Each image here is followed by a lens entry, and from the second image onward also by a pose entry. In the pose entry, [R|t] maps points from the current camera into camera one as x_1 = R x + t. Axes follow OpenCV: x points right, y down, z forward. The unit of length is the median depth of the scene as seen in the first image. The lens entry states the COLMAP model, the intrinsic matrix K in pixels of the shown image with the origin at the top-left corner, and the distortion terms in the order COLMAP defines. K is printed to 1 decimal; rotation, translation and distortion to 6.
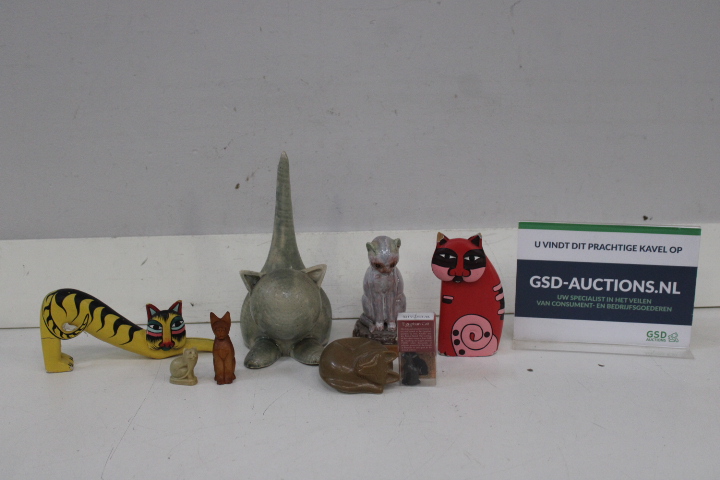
lens RADIAL K [[766.7, 0, 360.0], [0, 766.7, 240.0], [0, 0, 1]] dist [-0.119427, 0.027885]
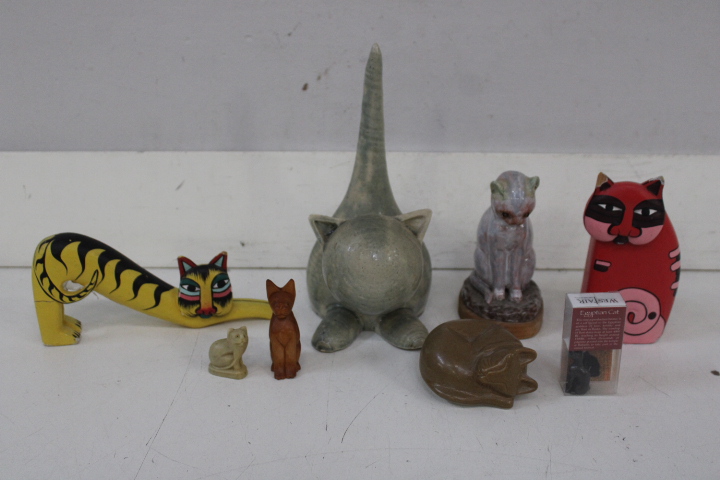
lens RADIAL K [[781.9, 0, 360.0], [0, 781.9, 240.0], [0, 0, 1]] dist [-0.128239, 0.145239]
pose [[0.996811, 0.040183, -0.068944, -0.059365], [-0.029438, 0.988198, 0.150327, -0.046549], [0.074171, -0.147818, 0.986229, 0.288069]]
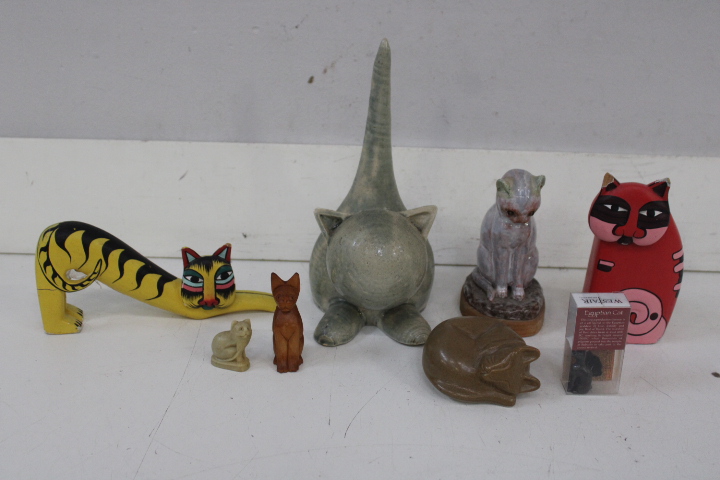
lens RADIAL K [[781.9, 0, 360.0], [0, 781.9, 240.0], [0, 0, 1]] dist [-0.128239, 0.145239]
pose [[0.996179, 0.062358, -0.061146, -0.069098], [-0.051871, 0.985722, 0.160193, -0.048729], [0.070263, -0.156409, 0.985190, 0.287703]]
